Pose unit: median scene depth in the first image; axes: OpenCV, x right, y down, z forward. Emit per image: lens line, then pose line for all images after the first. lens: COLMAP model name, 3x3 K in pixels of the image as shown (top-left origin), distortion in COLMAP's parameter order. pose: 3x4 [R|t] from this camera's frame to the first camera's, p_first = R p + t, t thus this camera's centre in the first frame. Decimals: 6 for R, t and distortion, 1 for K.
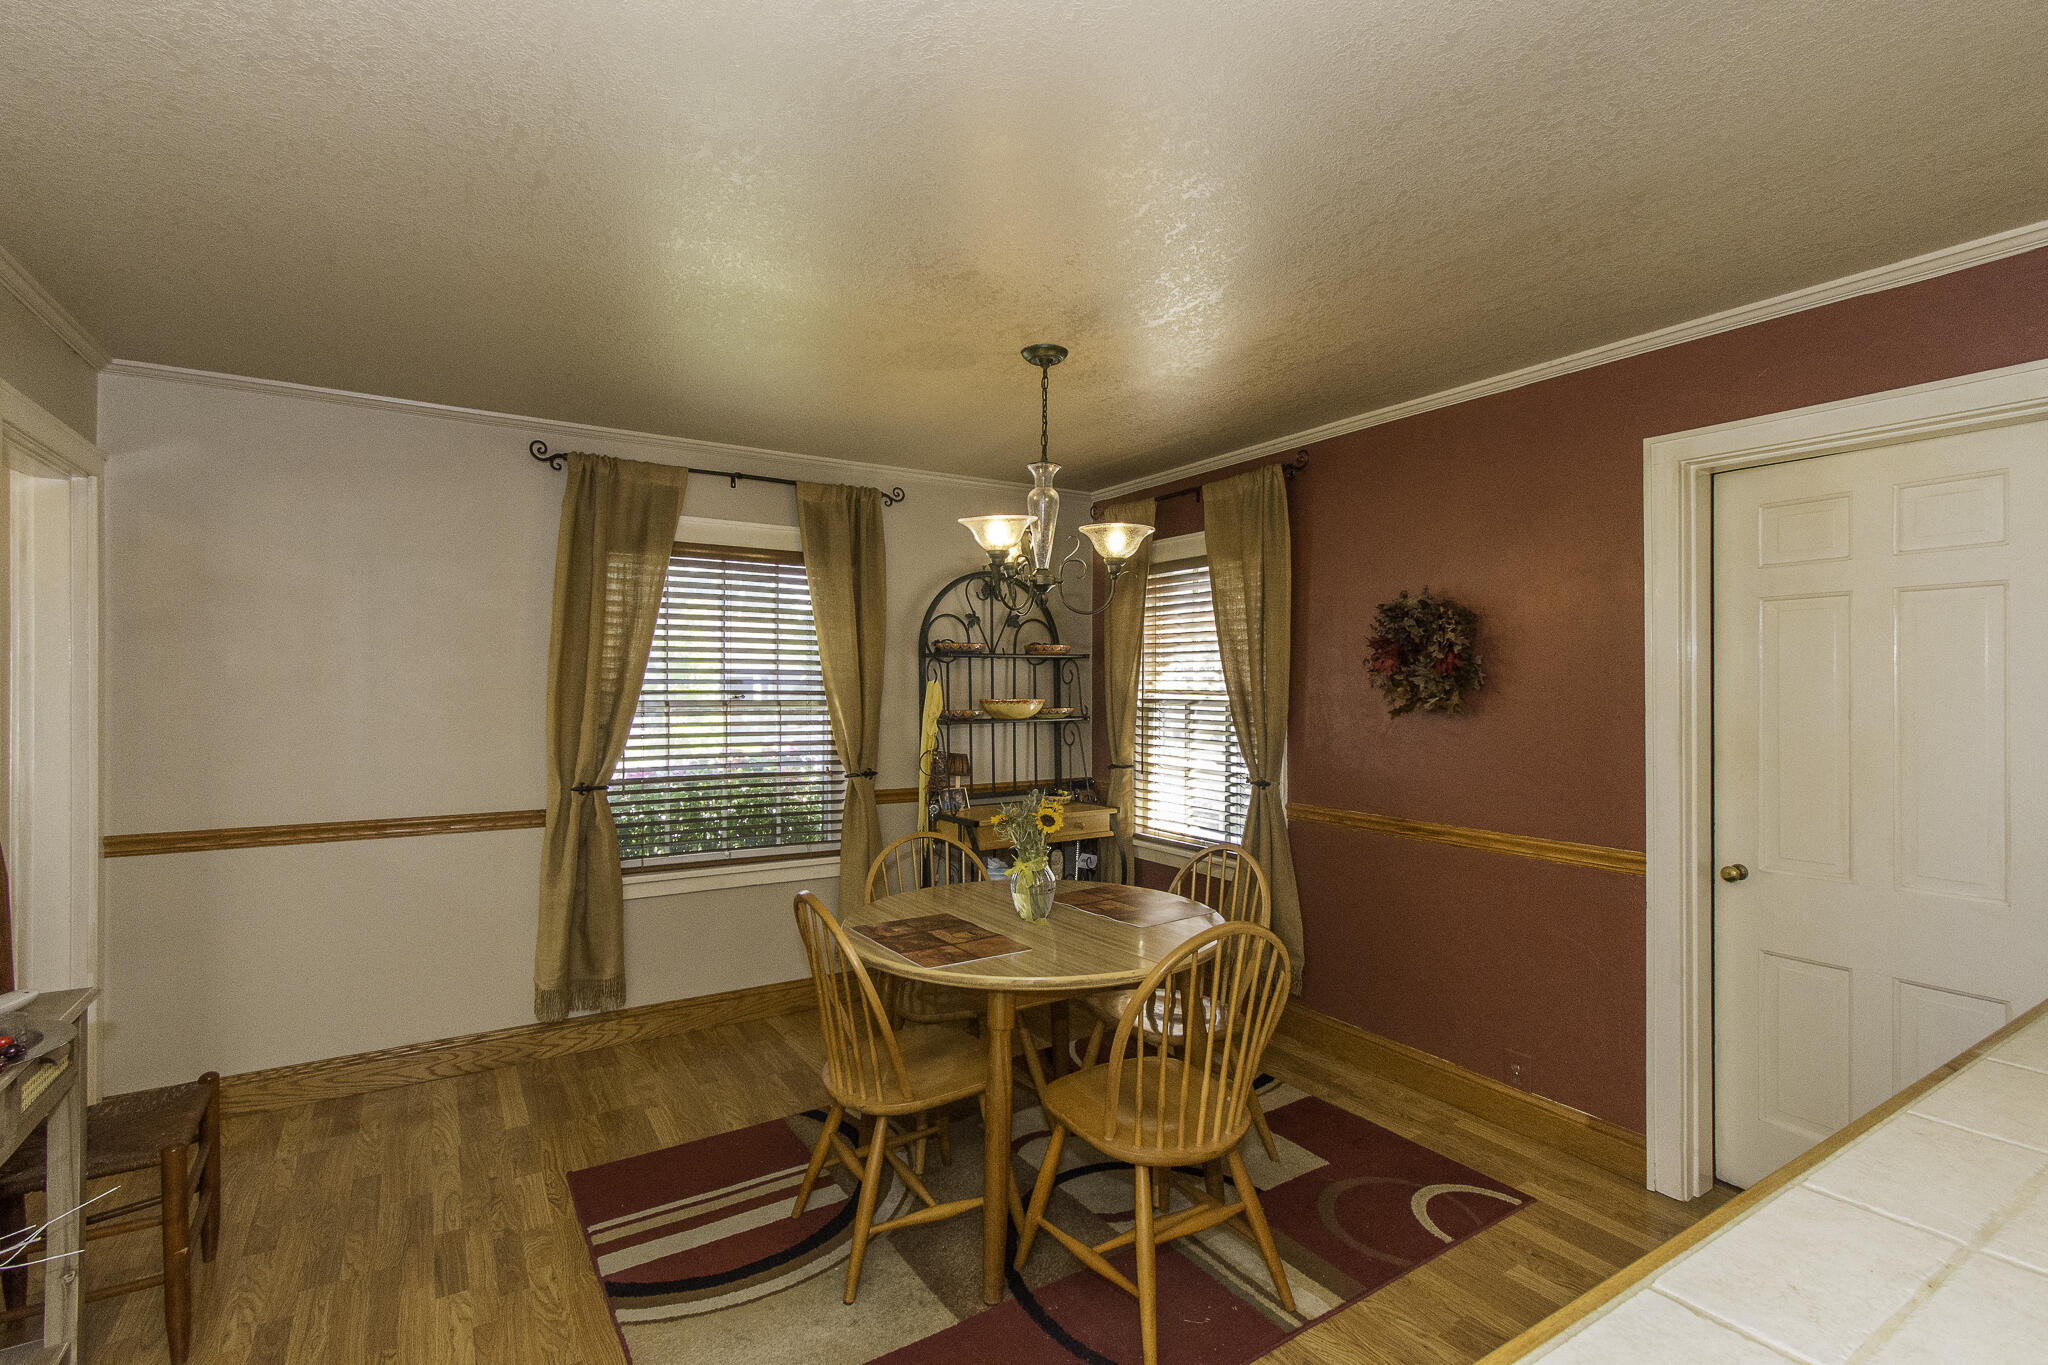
lens RADIAL K [[975.6, 0, 1033.0], [0, 975.6, 564.2], [0, 0, 1]] dist [0.001085, 0.000418]
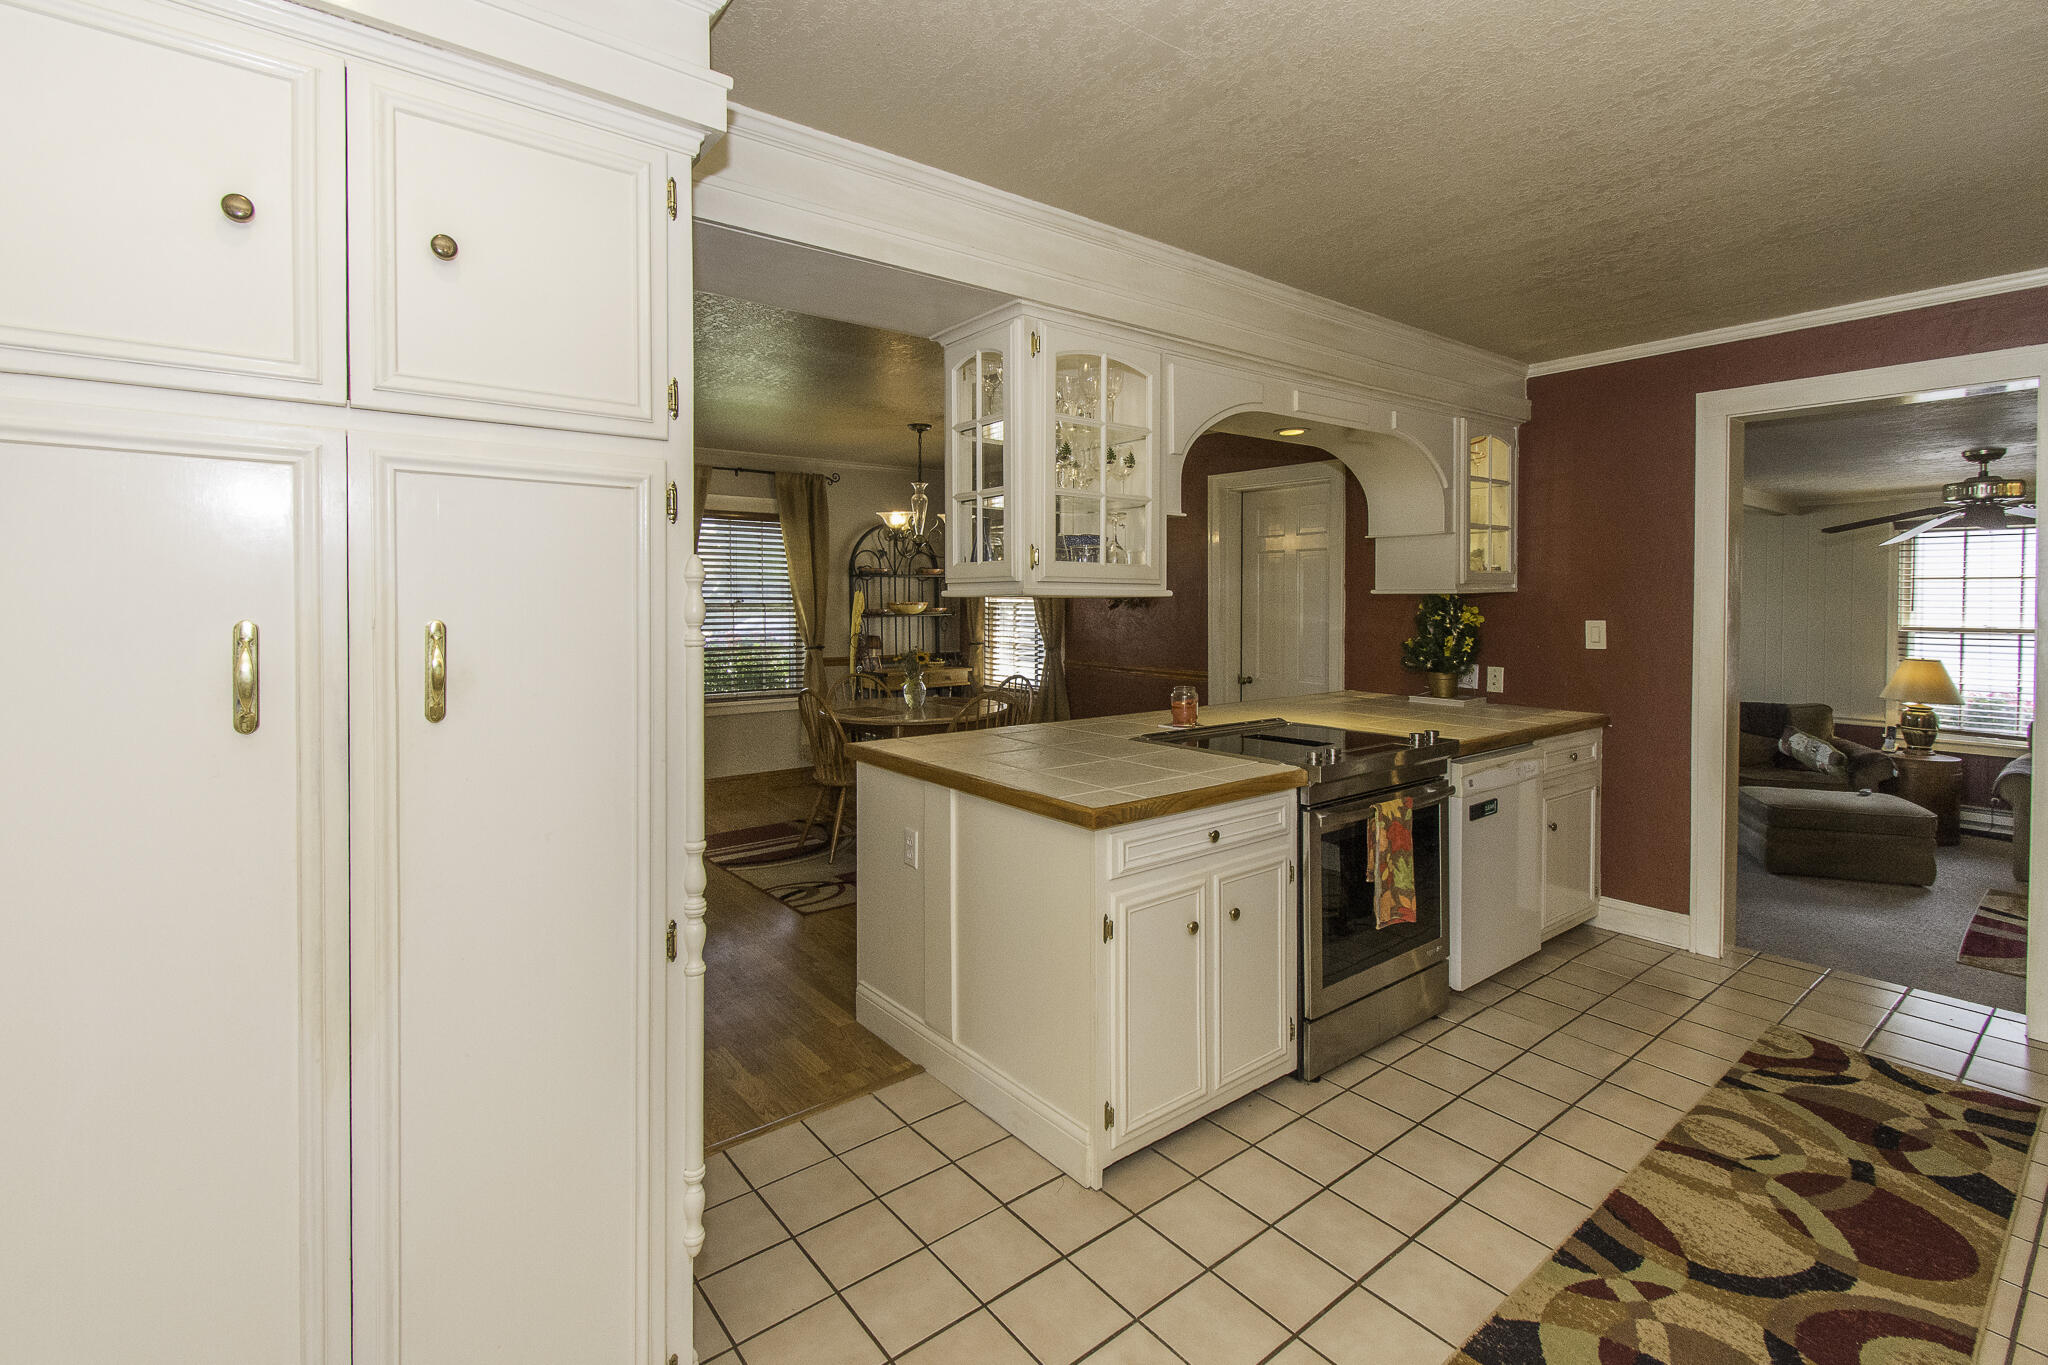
lens RADIAL K [[867.6, 0, 1015.2], [0, 867.6, 587.8], [0, 0, 1]] dist [0.004394, -0.002968]
pose [[0.995608, -0.002100, 0.093596, 0.023369], [-0.008812, 0.993207, 0.116028, -0.057311], [-0.093203, -0.116344, 0.988826, -0.465357]]
